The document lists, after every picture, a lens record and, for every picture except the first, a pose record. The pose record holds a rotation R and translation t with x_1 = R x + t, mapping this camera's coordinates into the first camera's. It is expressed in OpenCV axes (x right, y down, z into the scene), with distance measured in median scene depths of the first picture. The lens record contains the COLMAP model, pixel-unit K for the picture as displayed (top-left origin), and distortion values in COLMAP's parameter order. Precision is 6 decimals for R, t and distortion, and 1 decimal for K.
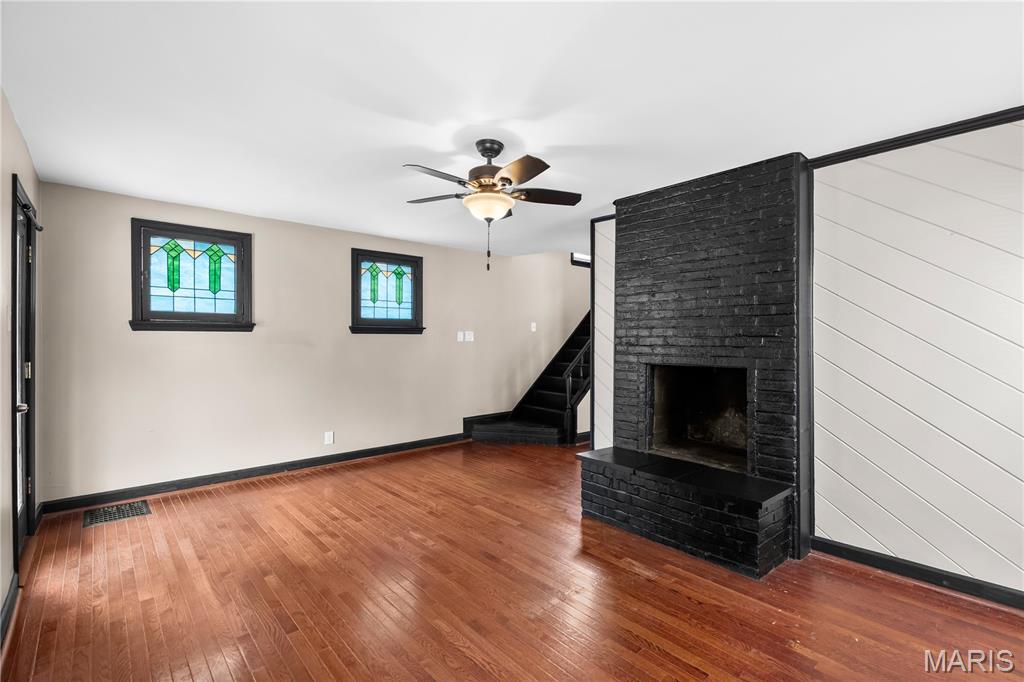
lens RADIAL K [[461.8, 0, 512.0], [0, 461.8, 341.0], [0, 0, 1]] dist [0.002046, -0.000178]
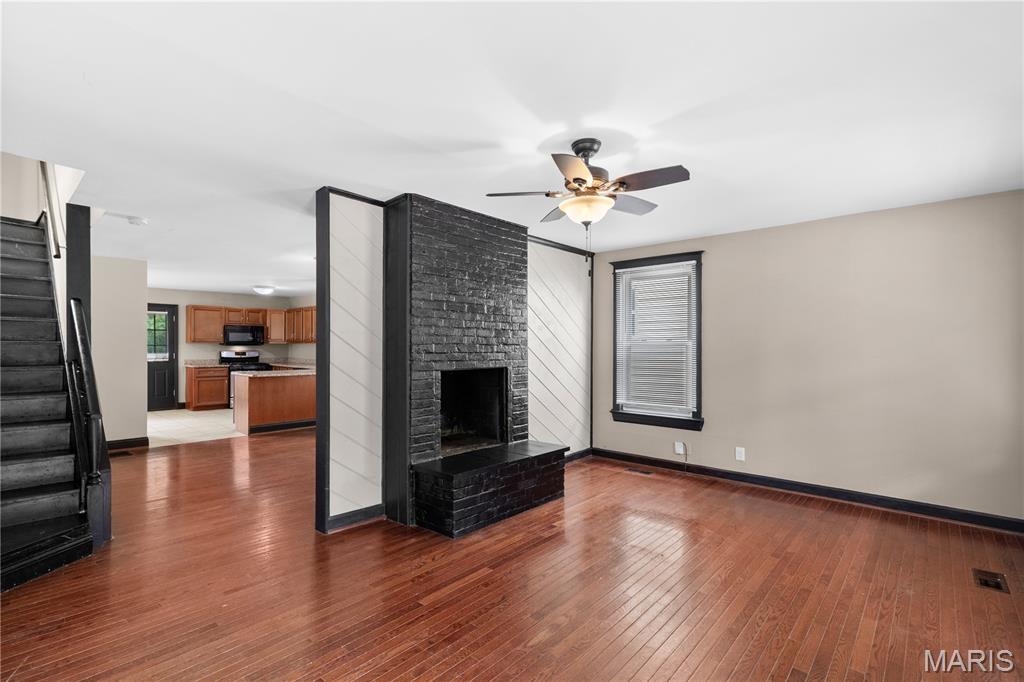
lens RADIAL K [[474.7, 0, 512.0], [0, 474.7, 341.0], [0, 0, 1]] dist [-0.000495, -0.000164]
pose [[-0.109741, 0.014772, 0.993850, -0.841567], [0.005011, 0.999885, -0.014309, 0.001057], [-0.993948, 0.003410, -0.109802, 1.051031]]
